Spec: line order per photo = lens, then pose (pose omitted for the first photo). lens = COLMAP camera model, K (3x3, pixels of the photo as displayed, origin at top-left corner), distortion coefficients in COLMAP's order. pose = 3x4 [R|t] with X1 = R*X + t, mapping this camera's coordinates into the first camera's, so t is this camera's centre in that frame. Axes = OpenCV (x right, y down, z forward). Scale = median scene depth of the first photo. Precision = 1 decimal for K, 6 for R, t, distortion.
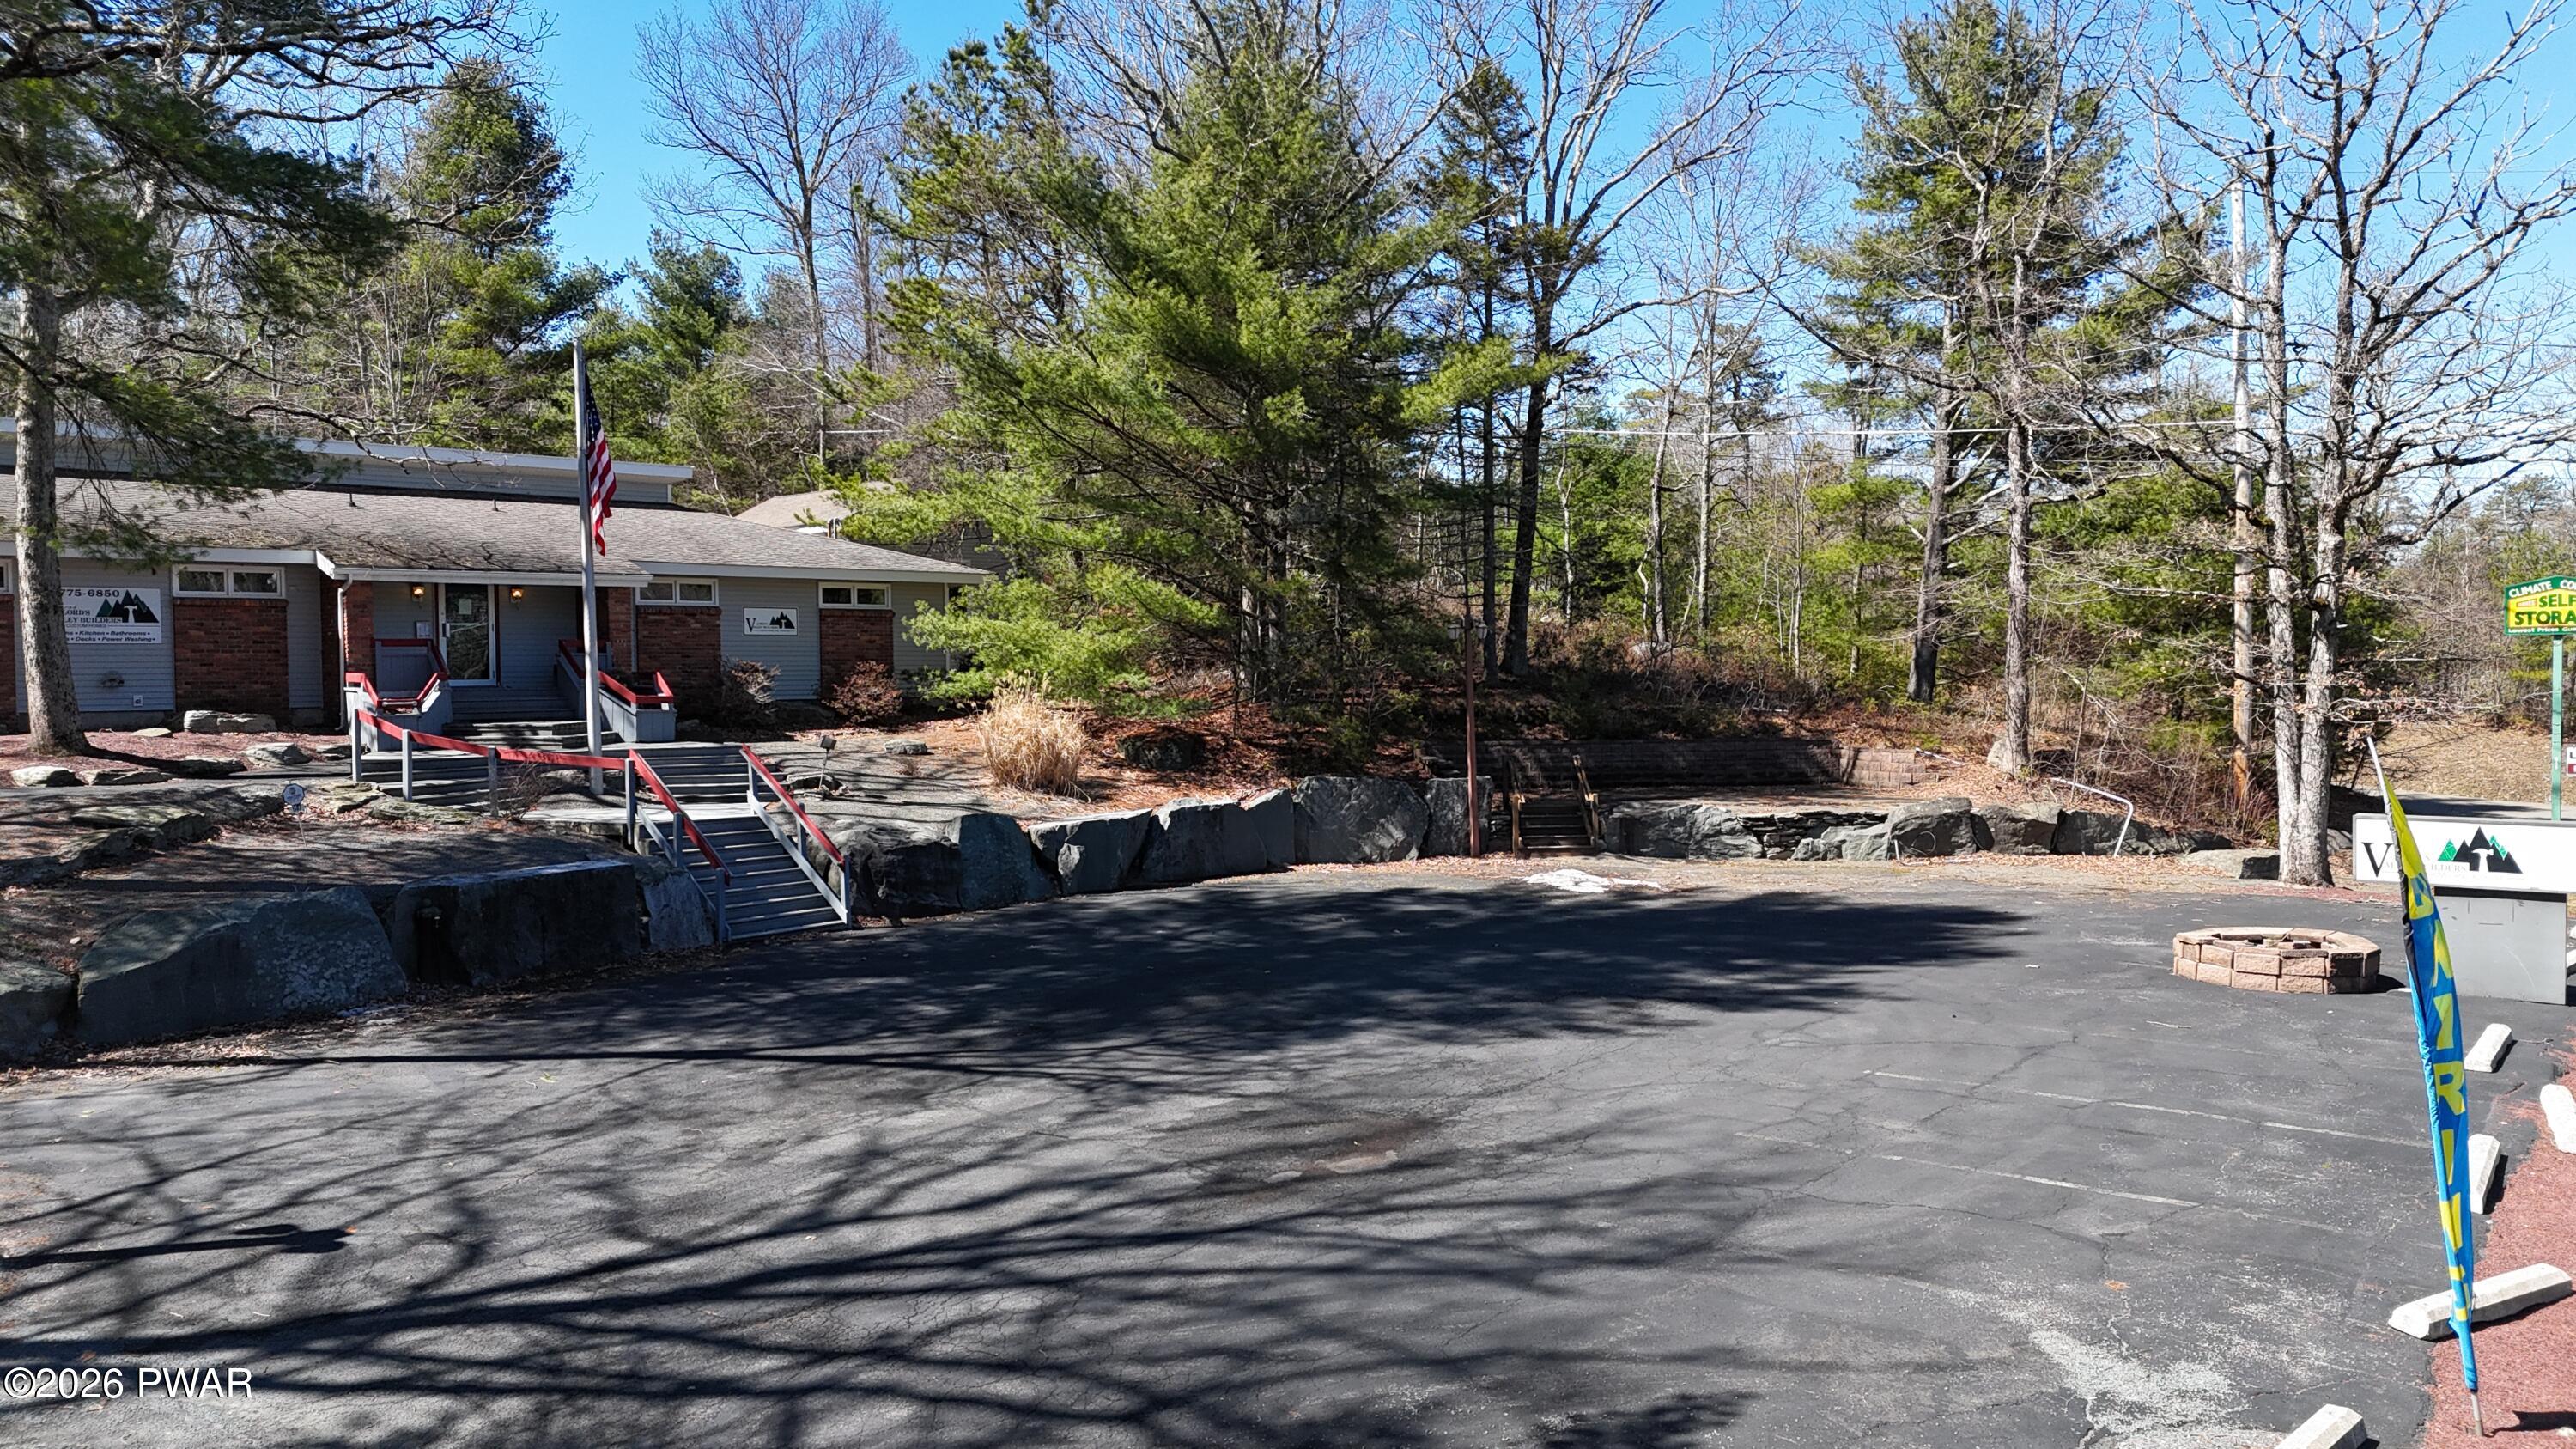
lens RADIAL K [[1834.7, 0, 1288.0], [0, 1834.7, 724.5], [0, 0, 1]] dist [0.119032, -0.193064]
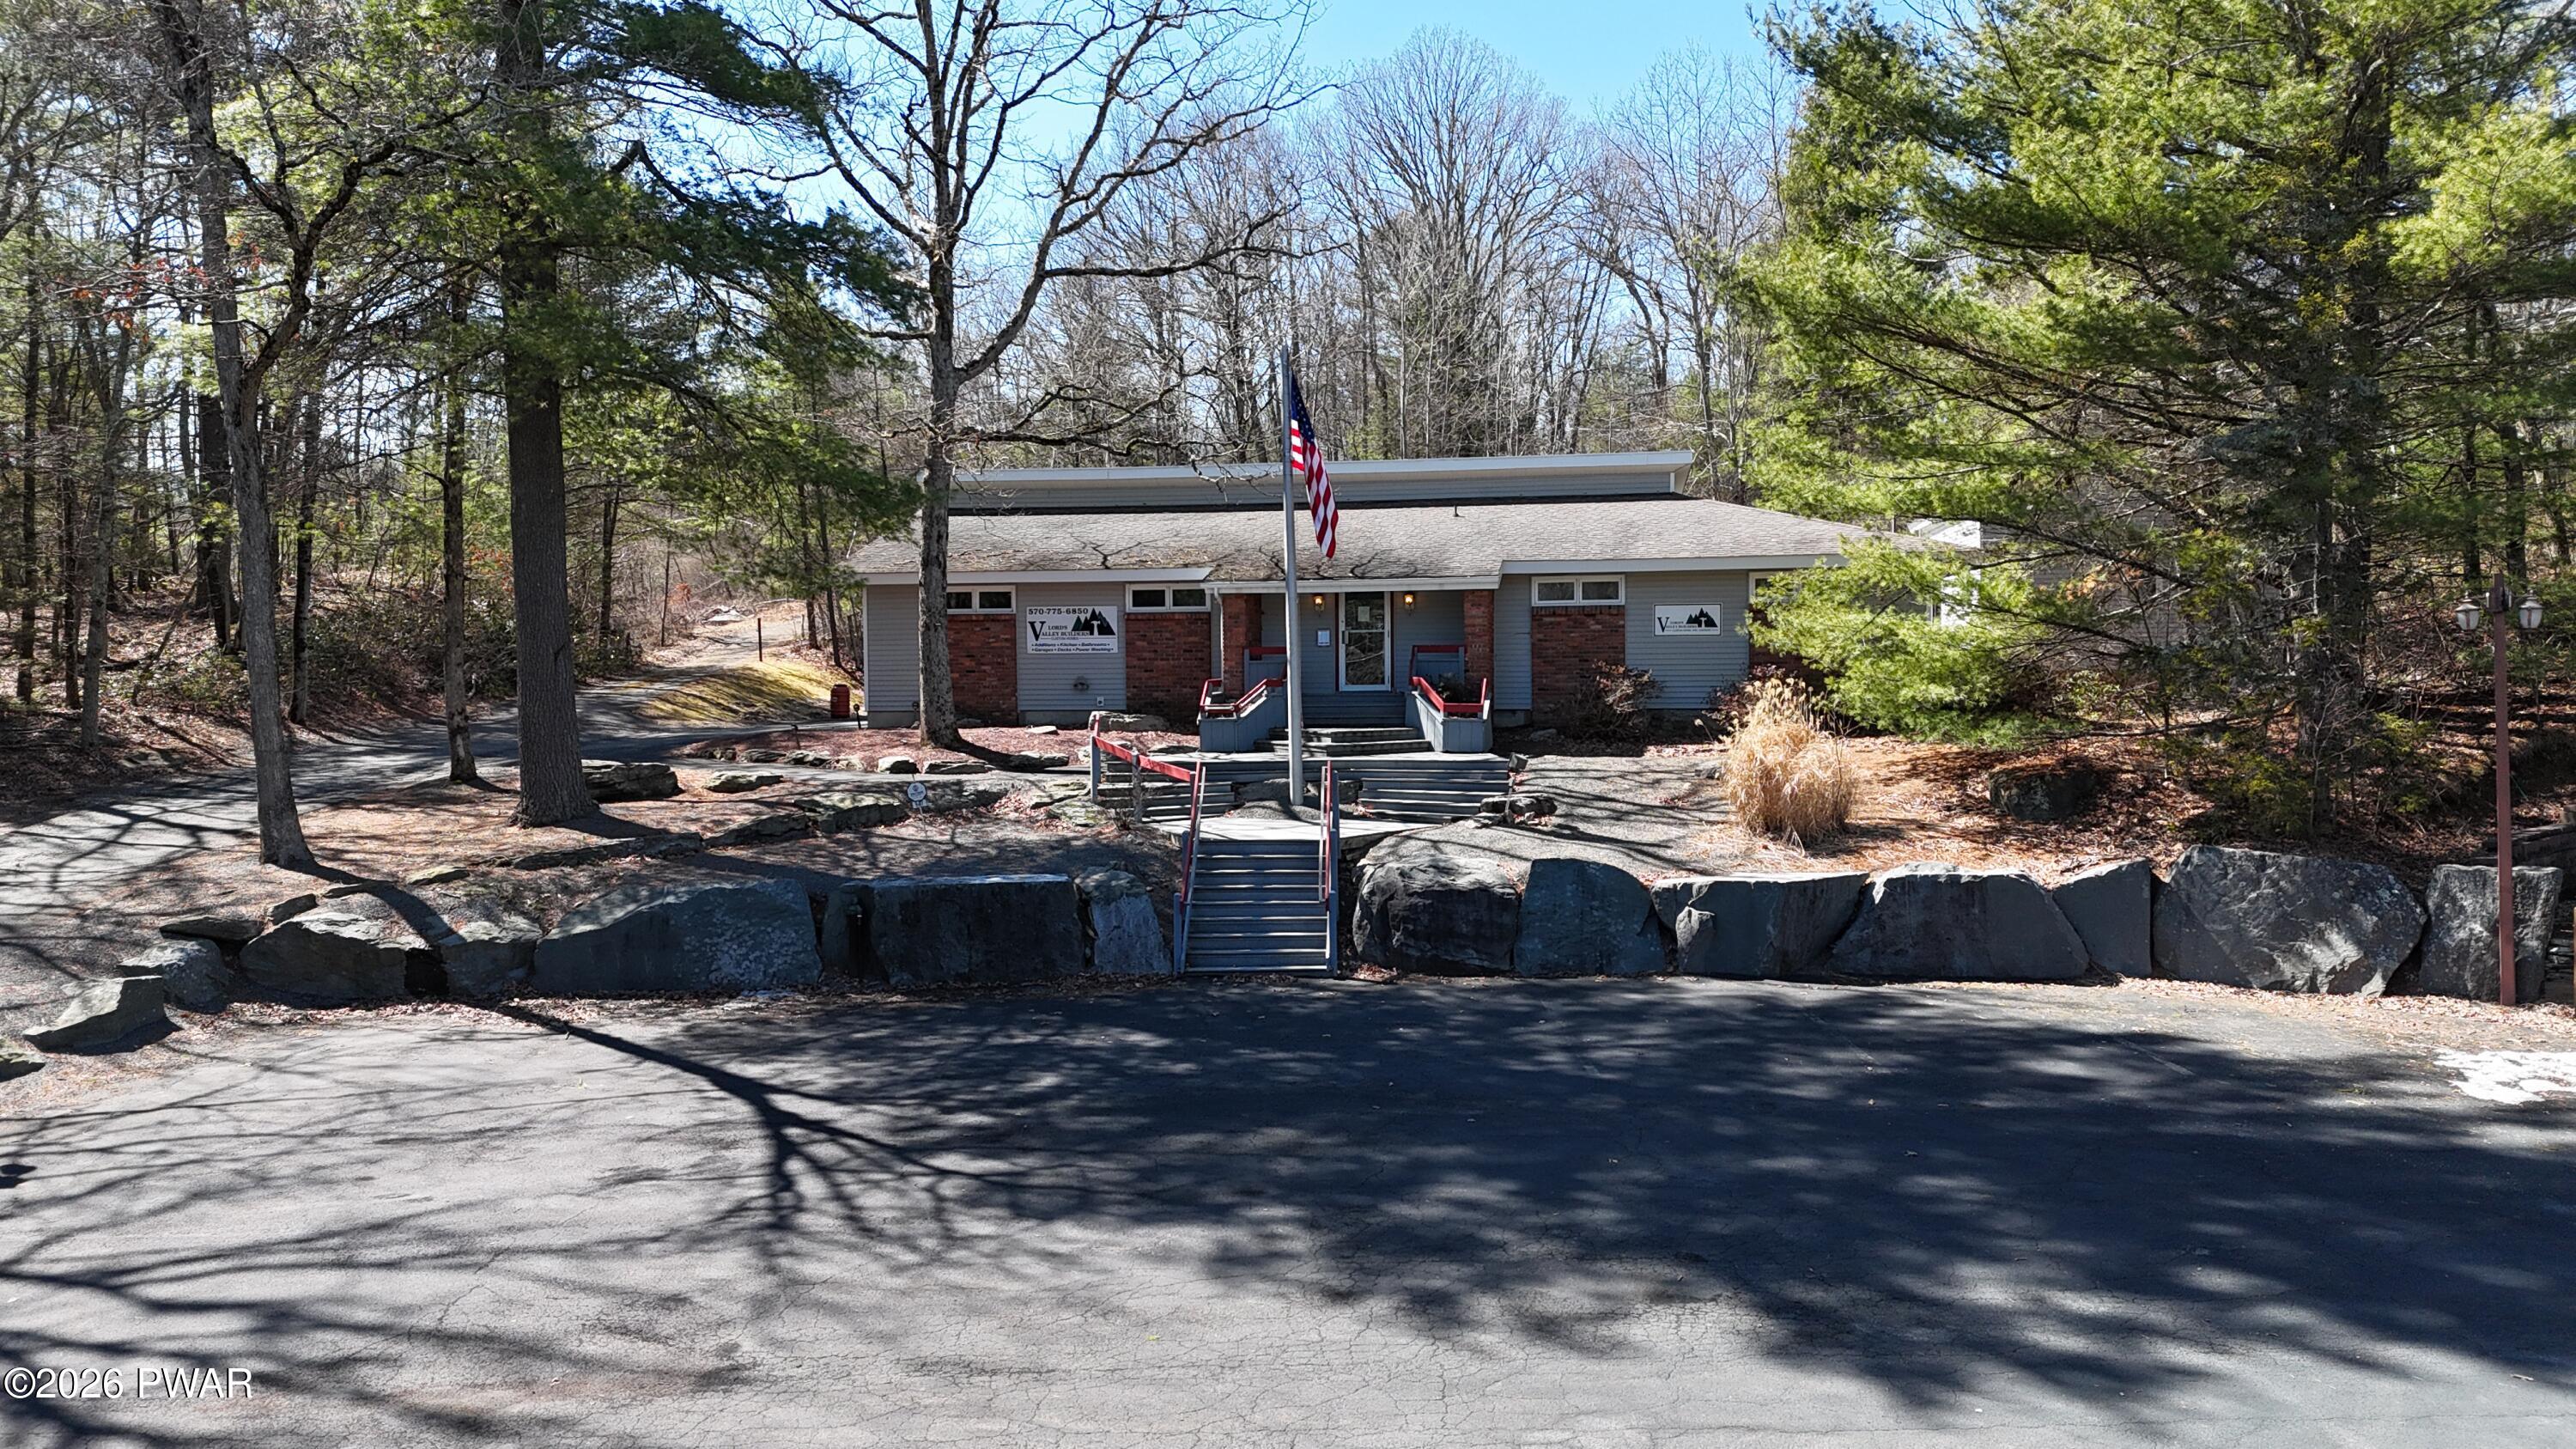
lens RADIAL K [[1834.7, 0, 1288.0], [0, 1834.7, 724.5], [0, 0, 1]] dist [0.119032, -0.193064]
pose [[0.611166, 0.026438, -0.791060, 0.341595], [-0.021527, 0.999627, 0.016777, -0.018443], [0.791209, 0.006775, 0.611508, 0.348748]]
